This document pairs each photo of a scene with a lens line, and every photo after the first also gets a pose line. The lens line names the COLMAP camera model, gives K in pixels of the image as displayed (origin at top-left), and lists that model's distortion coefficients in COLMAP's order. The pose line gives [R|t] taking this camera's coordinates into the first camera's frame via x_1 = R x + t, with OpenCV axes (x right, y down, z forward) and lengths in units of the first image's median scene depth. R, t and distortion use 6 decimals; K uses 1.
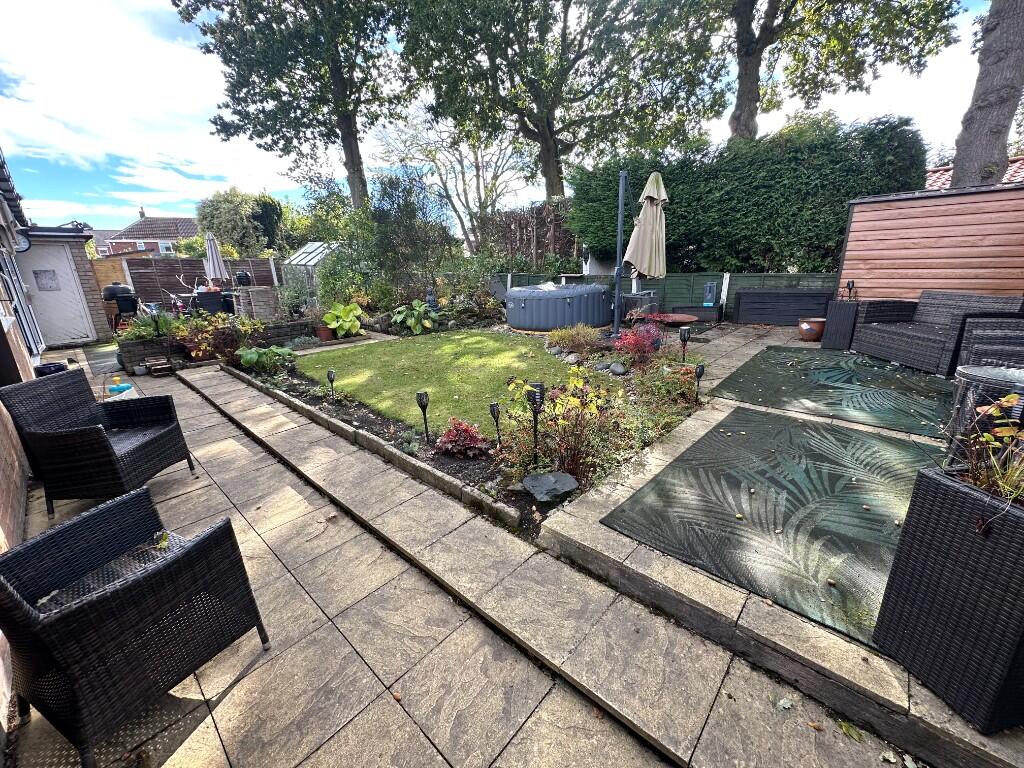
lens RADIAL K [[408.1, 0, 513.0], [0, 408.1, 382.7], [0, 0, 1]] dist [-0.003316, 0.000033]
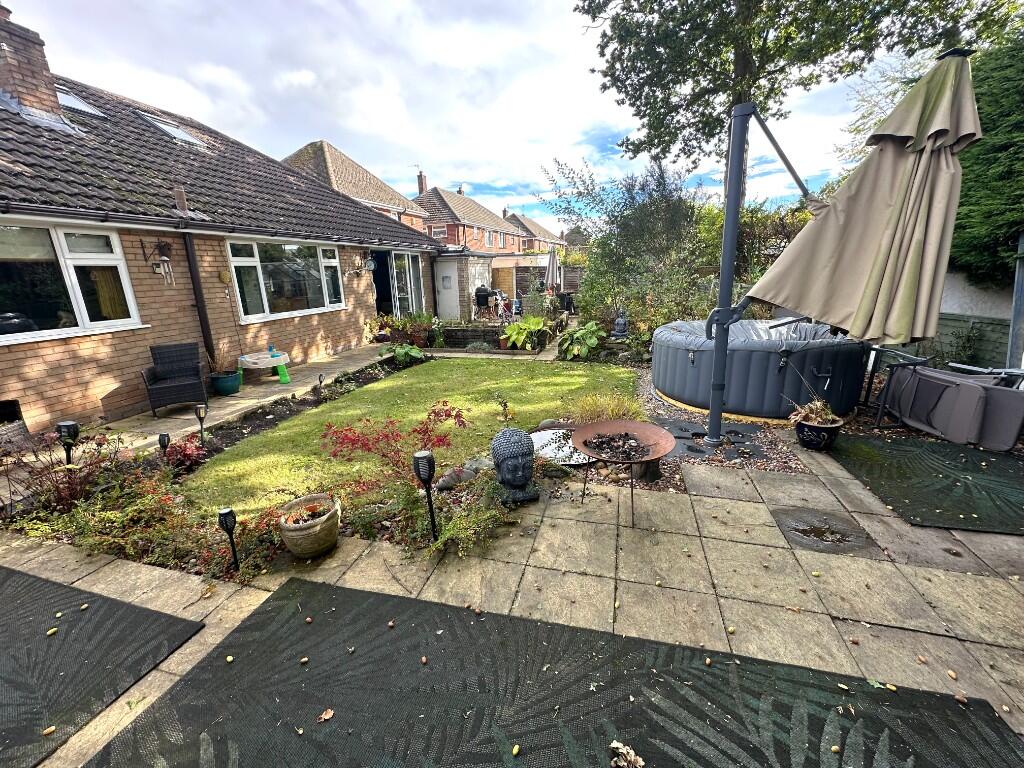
lens RADIAL K [[408.1, 0, 513.0], [0, 408.1, 382.7], [0, 0, 1]] dist [-0.003316, 0.000033]
pose [[0.460125, 0.246786, -0.852866, 1.025687], [-0.242678, 0.958972, 0.146563, -0.369625], [0.854044, 0.139534, 0.501137, 0.987906]]
